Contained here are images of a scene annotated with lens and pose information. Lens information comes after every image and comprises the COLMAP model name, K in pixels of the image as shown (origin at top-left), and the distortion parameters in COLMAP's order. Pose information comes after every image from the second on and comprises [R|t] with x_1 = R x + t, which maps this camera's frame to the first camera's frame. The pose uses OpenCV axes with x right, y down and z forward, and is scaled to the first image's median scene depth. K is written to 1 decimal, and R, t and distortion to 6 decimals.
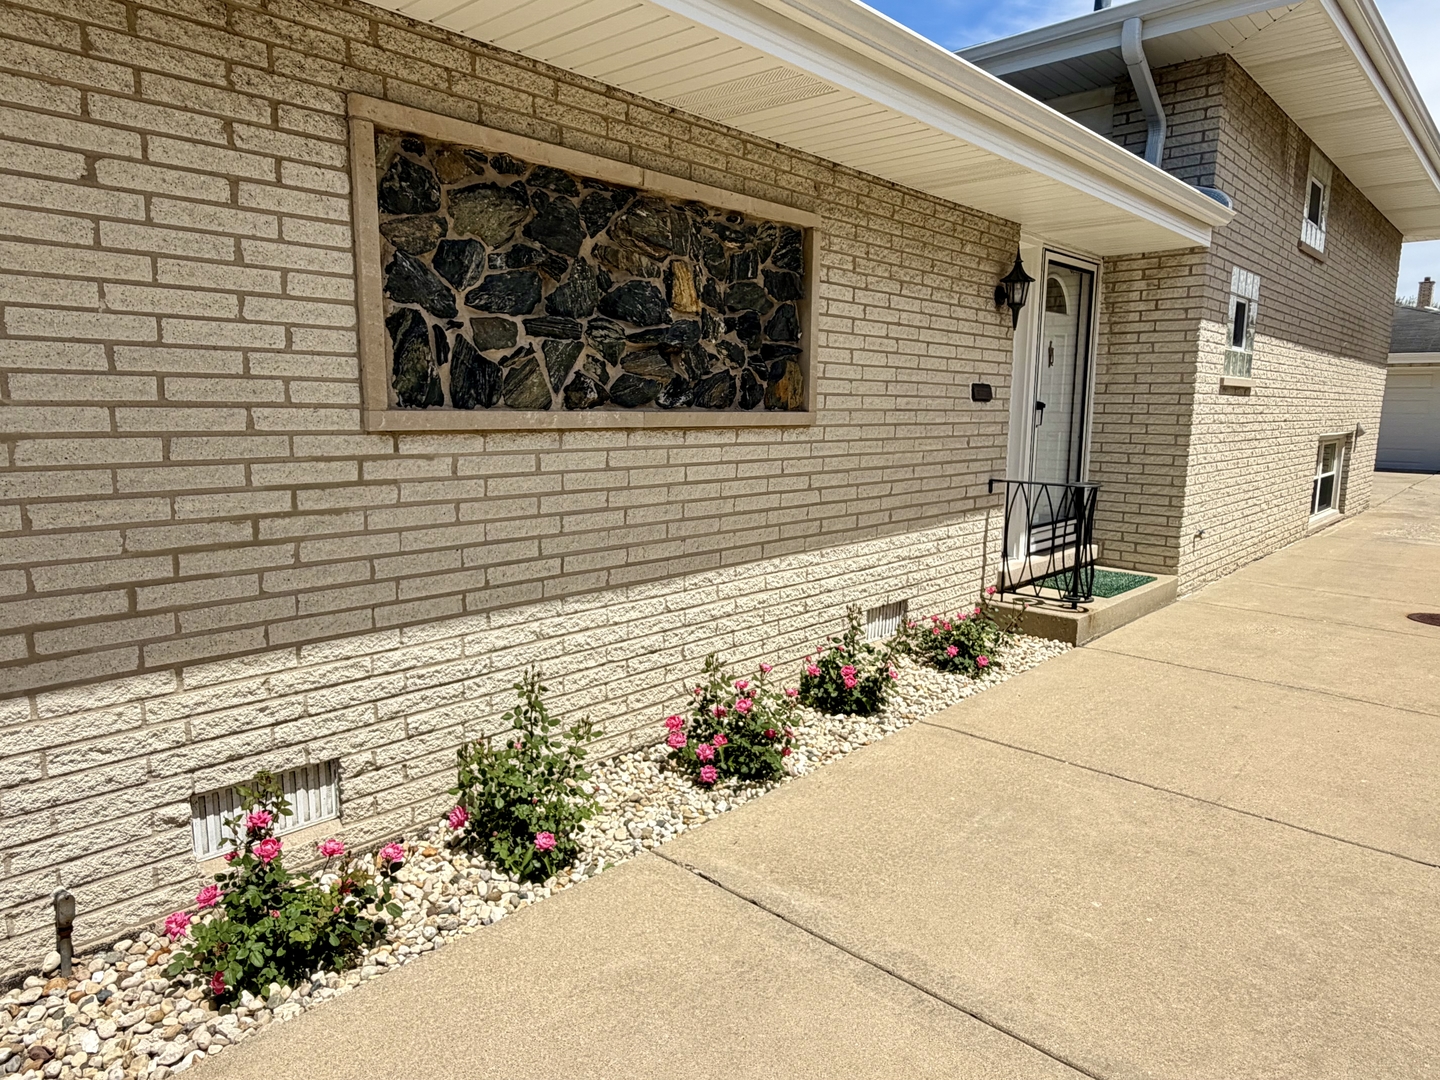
lens RADIAL K [[896.4, 0, 716.0], [0, 896.4, 543.0], [0, 0, 1]] dist [0.002097, 0.010273]
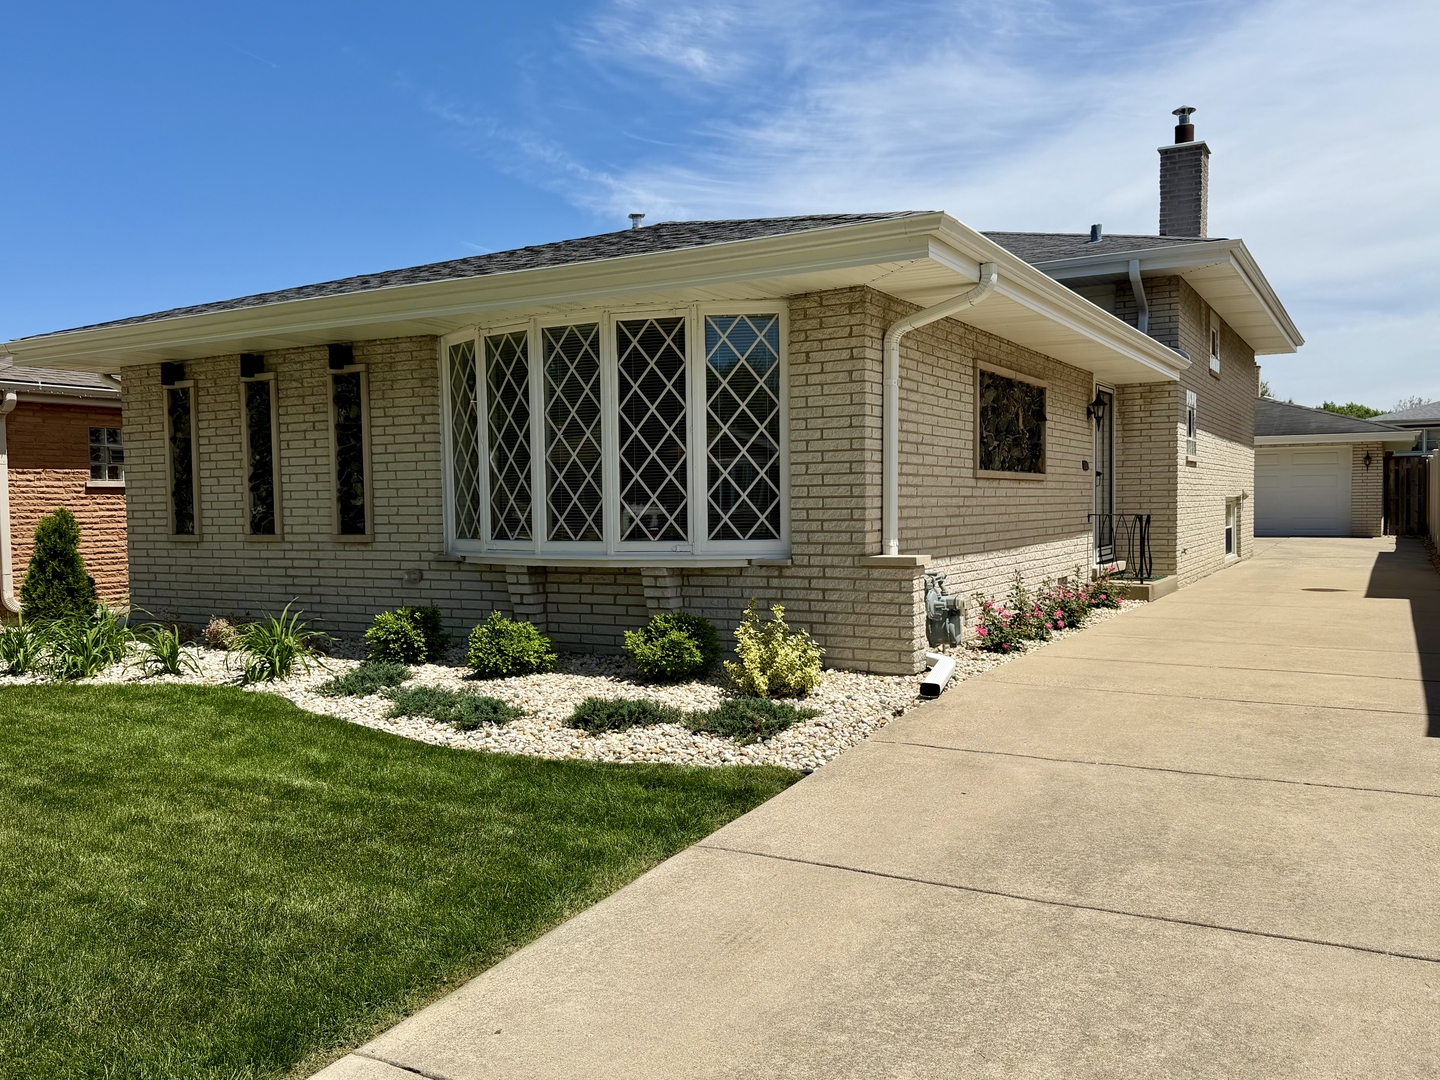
lens RADIAL K [[1173.7, 0, 724.5], [0, 1173.7, 547.7], [0, 0, 1]] dist [0.097402, -0.061822]
pose [[0.970275, -0.031064, 0.240005, -0.813756], [0.058536, 0.992405, -0.108198, 0.174887], [-0.234821, 0.119030, 0.964723, -0.914353]]
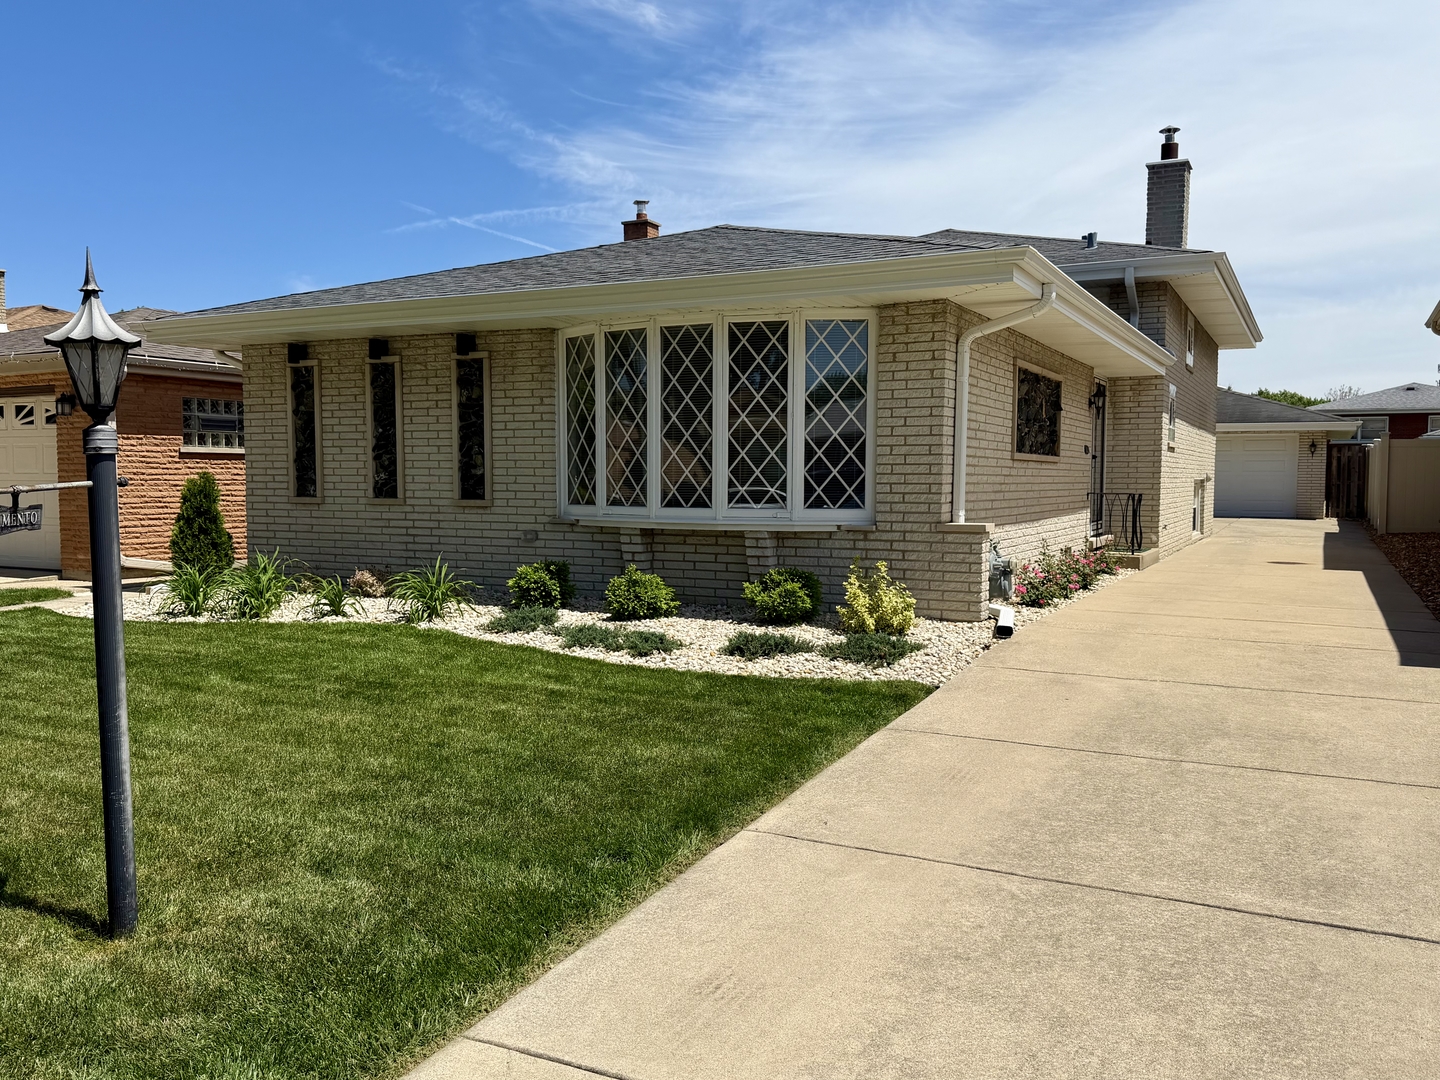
lens RADIAL K [[1173.7, 0, 720.3], [0, 1173.7, 543.8], [0, 0, 1]] dist [0.097402, -0.061822]
pose [[0.958873, -0.021068, 0.283052, -1.053214], [0.047731, 0.995009, -0.087634, 0.200825], [-0.279793, 0.097541, 0.955093, -1.094960]]
